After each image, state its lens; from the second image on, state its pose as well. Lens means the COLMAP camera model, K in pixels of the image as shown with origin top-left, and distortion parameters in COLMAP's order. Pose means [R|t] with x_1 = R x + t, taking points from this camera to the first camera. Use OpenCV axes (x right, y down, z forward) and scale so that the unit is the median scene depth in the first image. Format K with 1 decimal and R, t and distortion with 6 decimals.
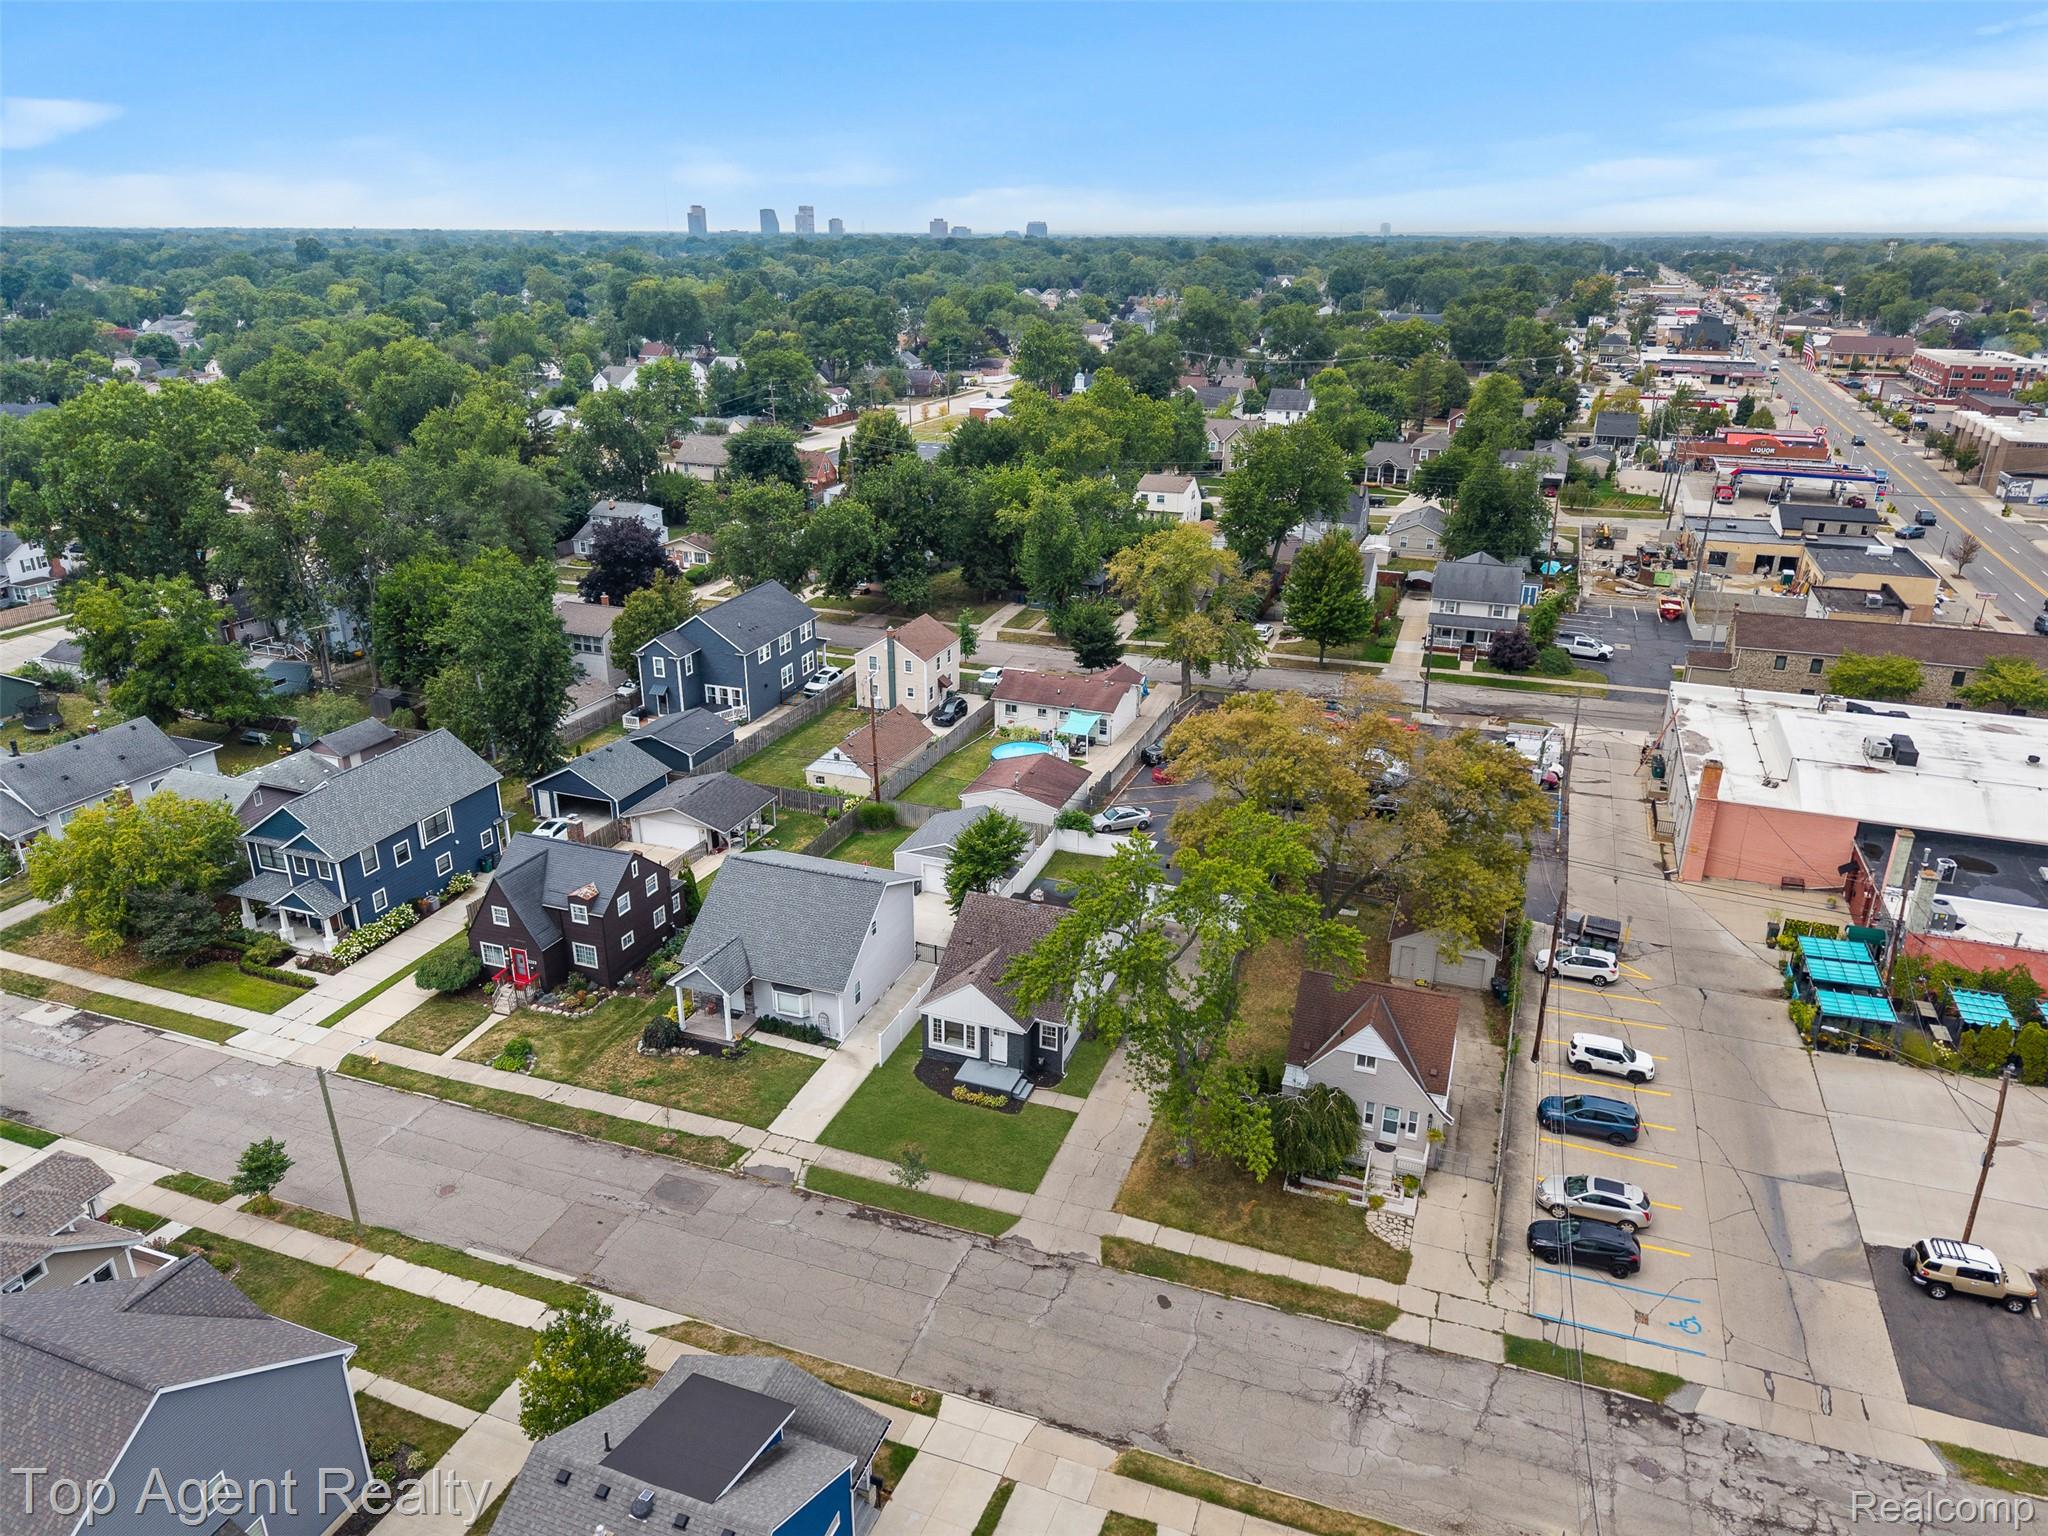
lens RADIAL K [[1378.3, 0, 1025.7], [0, 1378.3, 765.1], [0, 0, 1]] dist [0.019232, -0.016955]
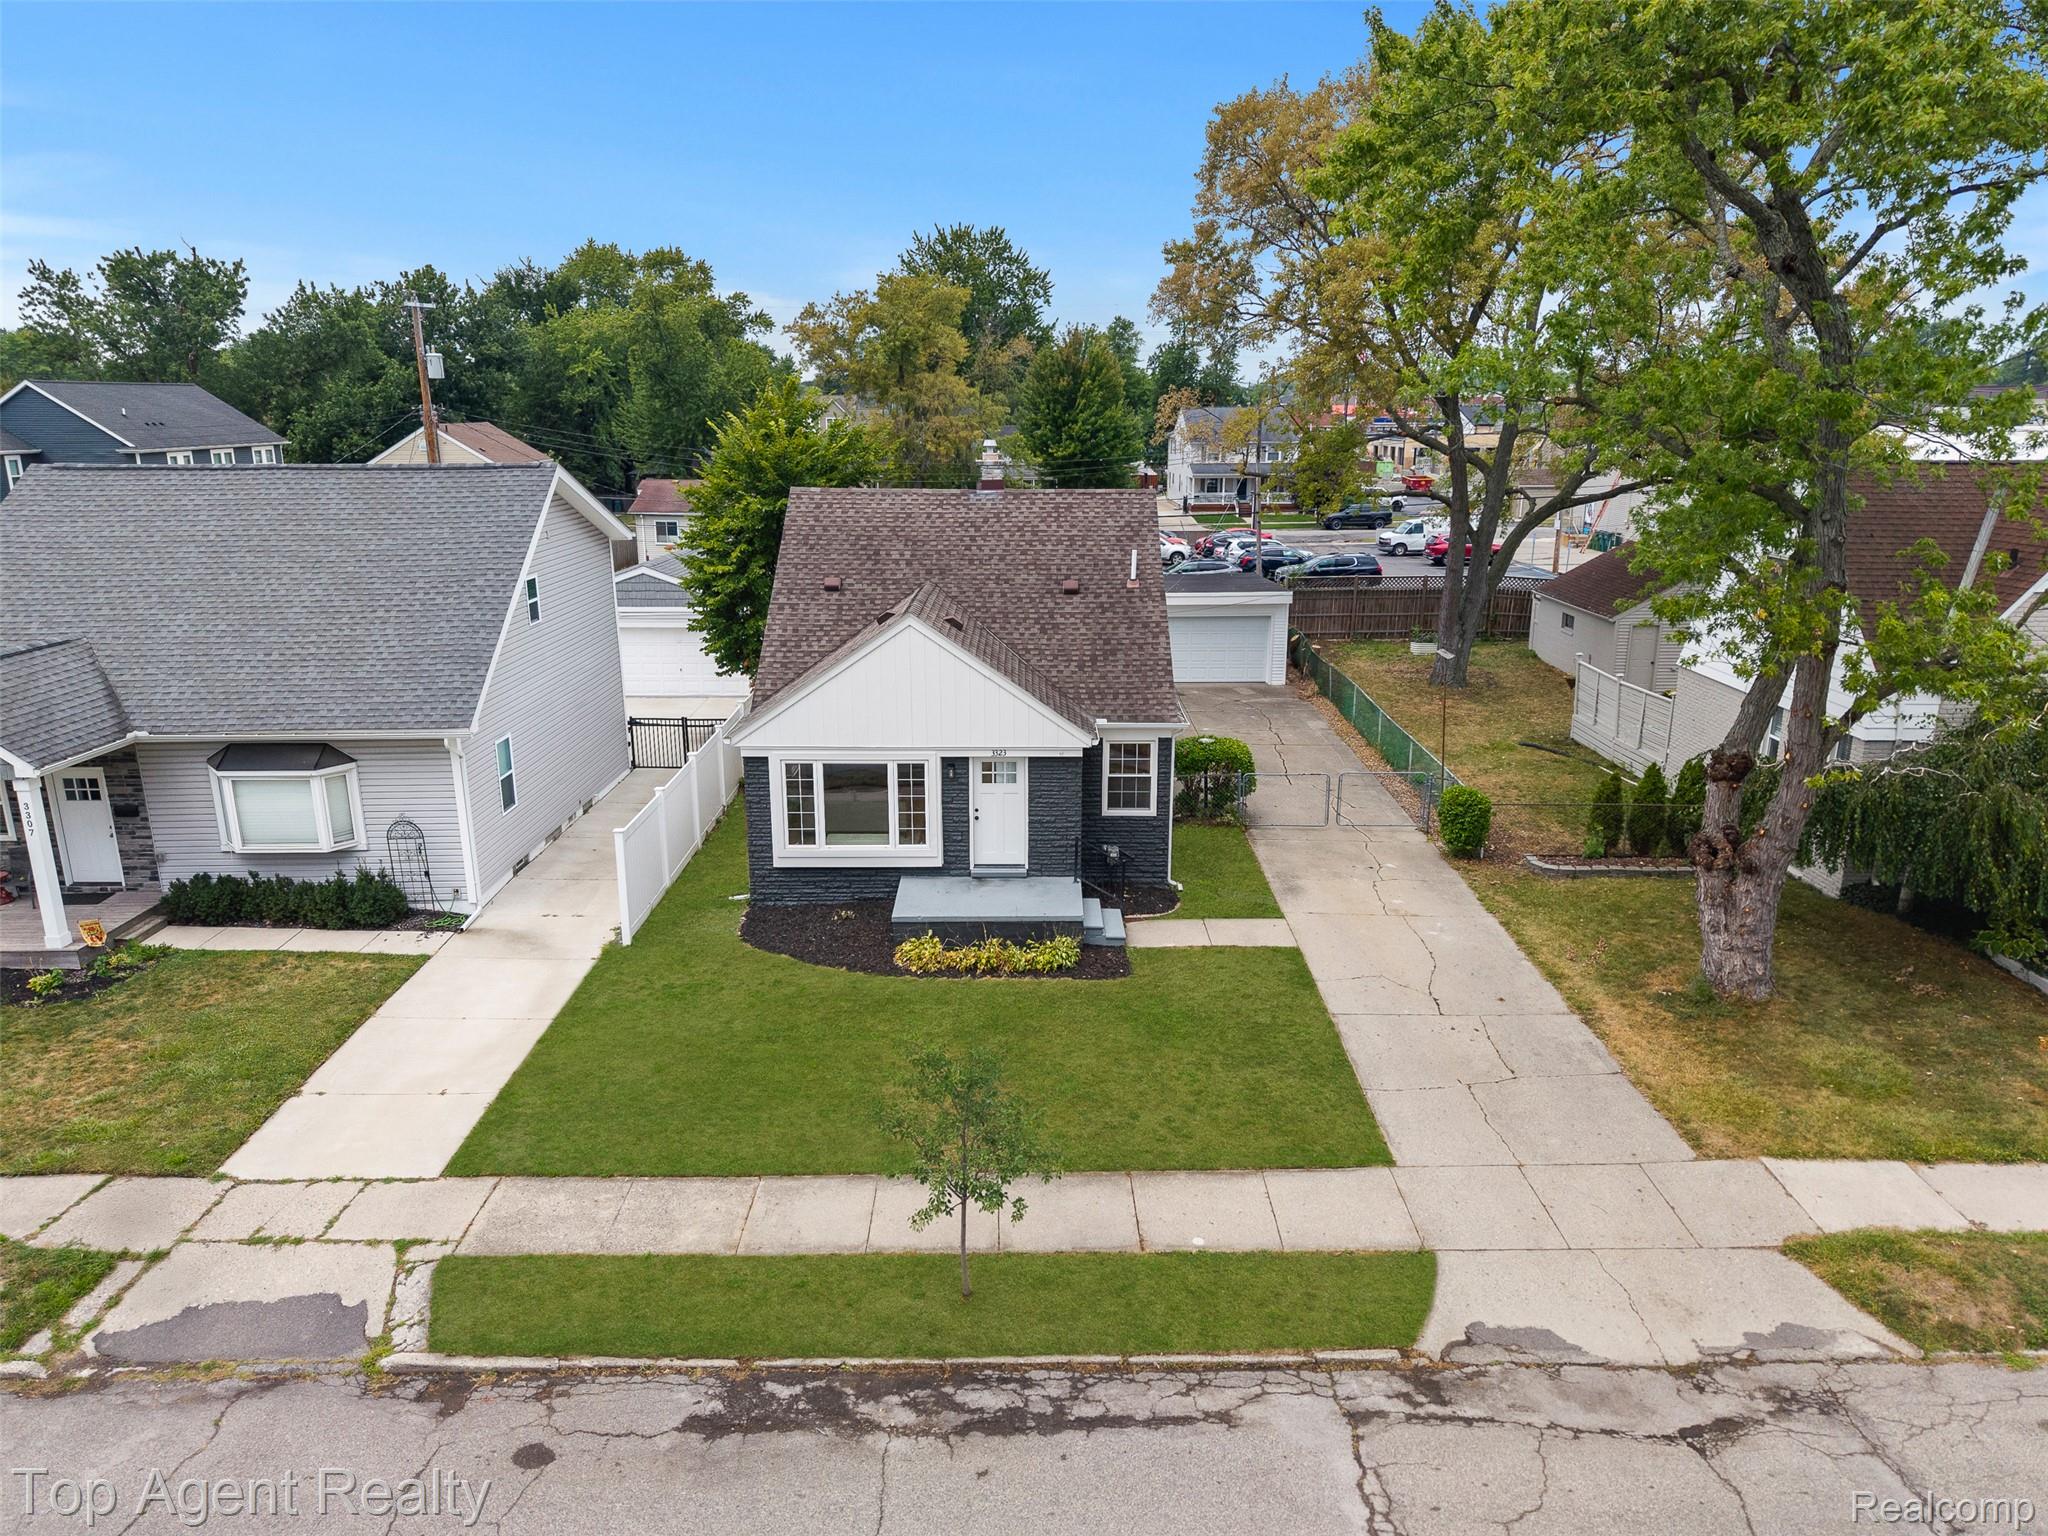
lens RADIAL K [[1378.3, 0, 1026.3], [0, 1378.3, 771.8], [0, 0, 1]] dist [0.019232, -0.016955]
pose [[0.937600, -0.096615, 0.334023, -0.123099], [0.132951, 0.987240, -0.087637, 0.223921], [-0.321294, 0.126578, 0.938482, 0.686137]]
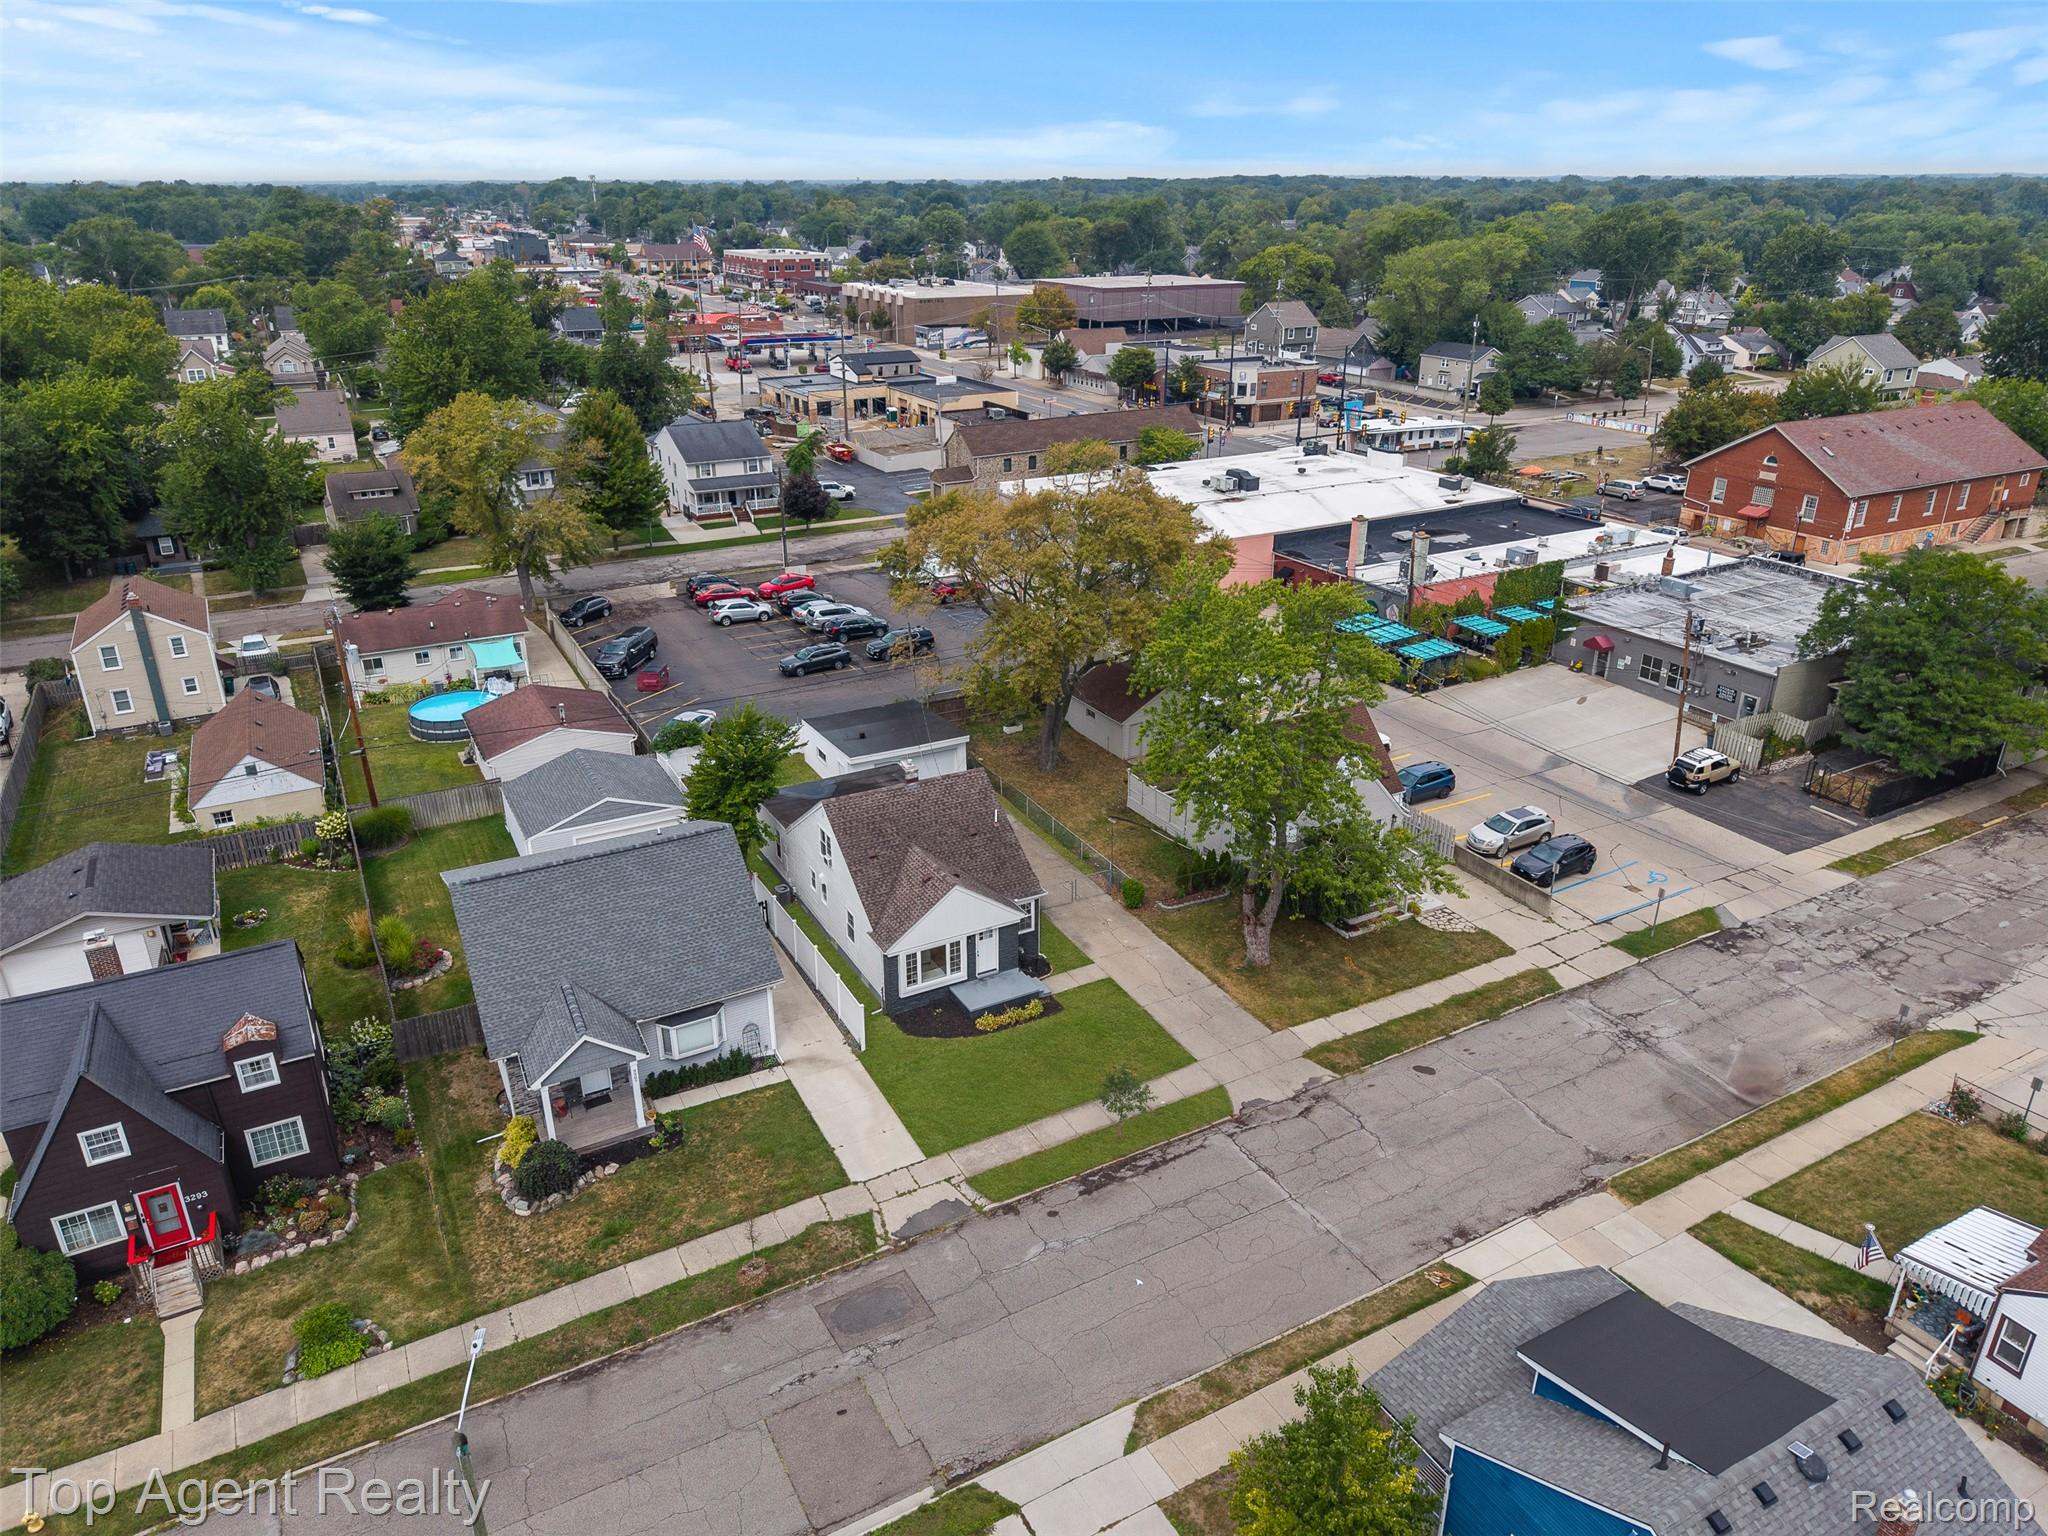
lens RADIAL K [[1378.3, 0, 1031.8], [0, 1378.3, 767.7], [0, 0, 1]] dist [0.019232, -0.016955]
pose [[0.653954, -0.300044, 0.694491, -0.512666], [0.277712, 0.949110, 0.148546, -0.003580], [-0.703718, 0.095726, 0.704001, 0.423954]]
